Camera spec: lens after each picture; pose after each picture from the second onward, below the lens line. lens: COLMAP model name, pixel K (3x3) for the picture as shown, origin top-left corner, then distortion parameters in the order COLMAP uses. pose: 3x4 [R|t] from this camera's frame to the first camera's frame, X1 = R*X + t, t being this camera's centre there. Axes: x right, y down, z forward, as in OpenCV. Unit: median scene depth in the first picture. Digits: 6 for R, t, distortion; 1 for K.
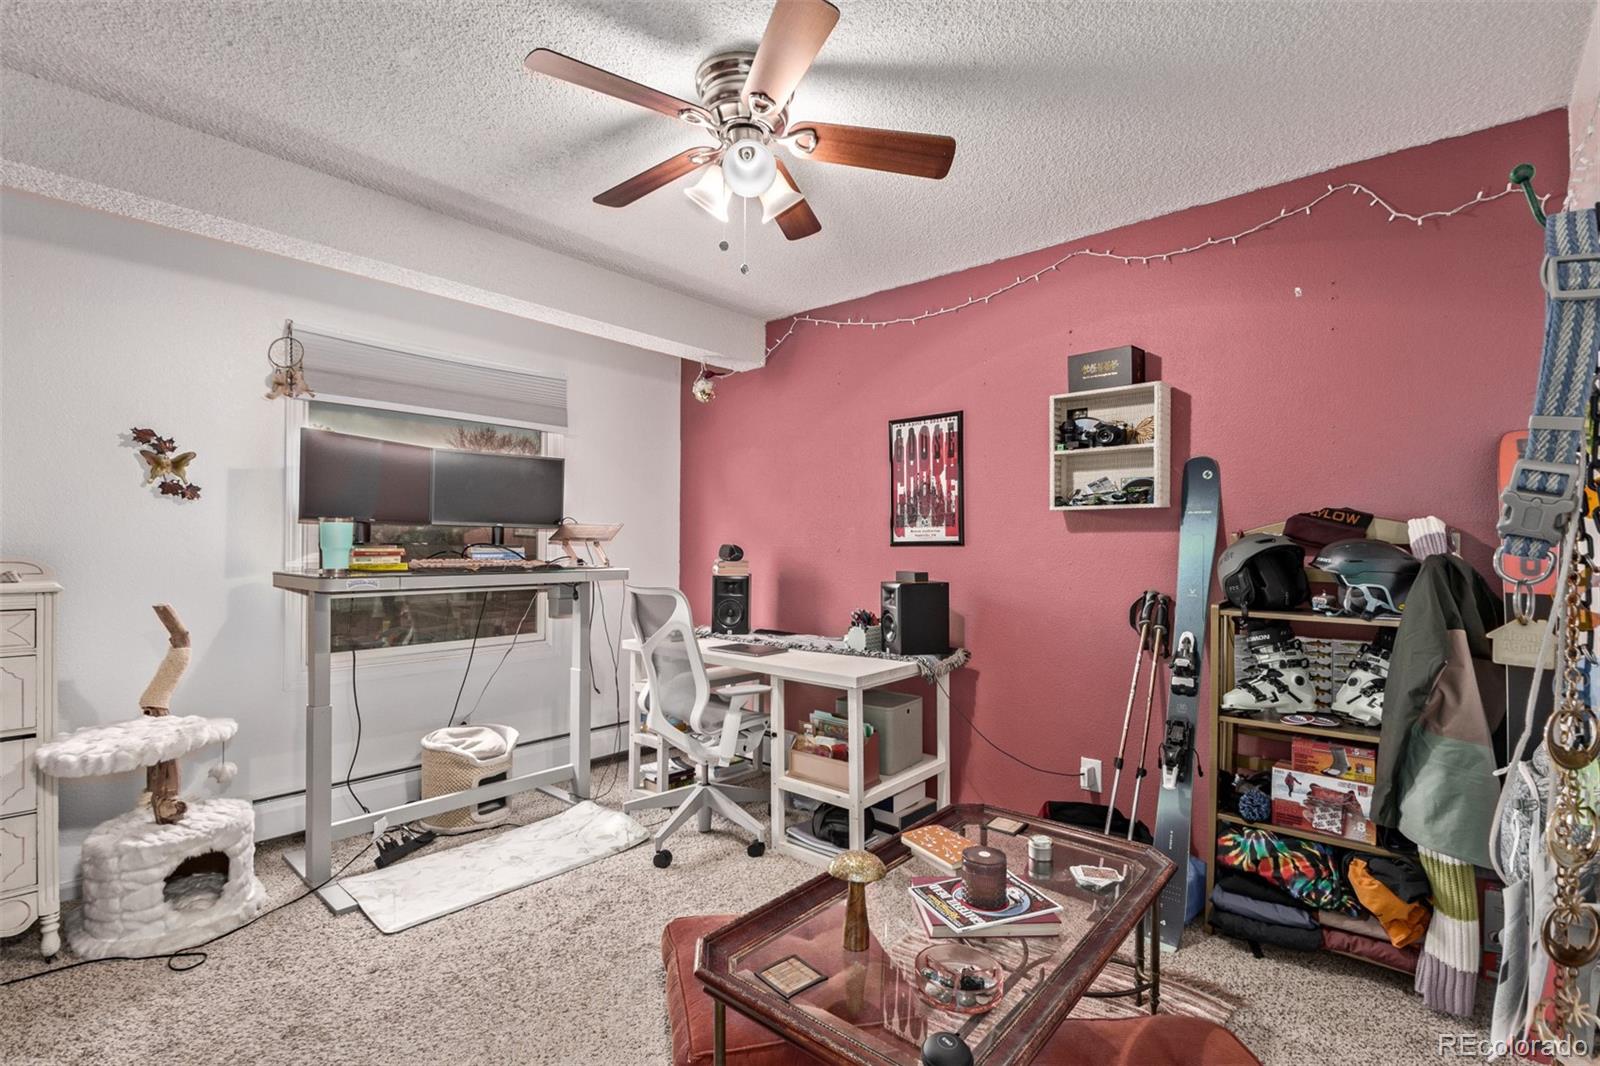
lens RADIAL K [[733.3, 0, 800.5], [0, 733.3, 541.7], [0, 0, 1]] dist [0.000808, 0.000312]
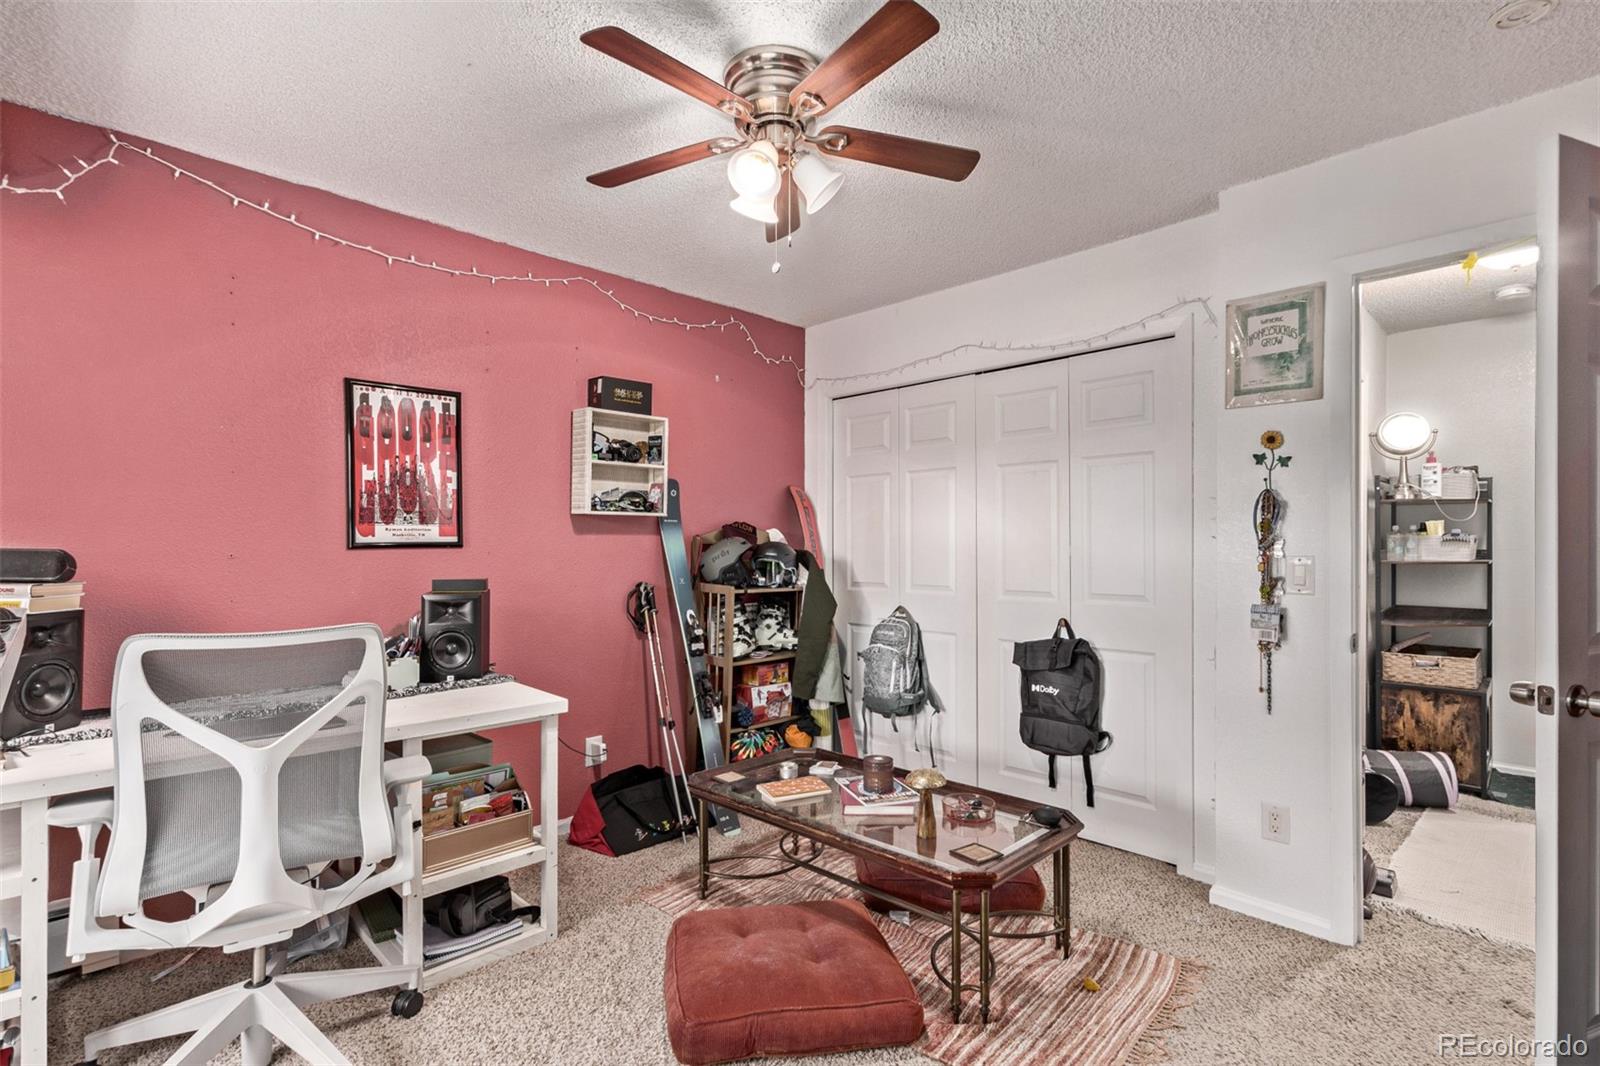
lens RADIAL K [[751.2, 0, 801.2], [0, 751.2, 549.9], [0, 0, 1]] dist [0.000920, 0.000074]
pose [[0.074808, -0.007148, 0.997172, -0.632962], [0.000697, 0.999974, 0.007116, 0.001976], [-0.997198, 0.000162, 0.074811, 0.524650]]
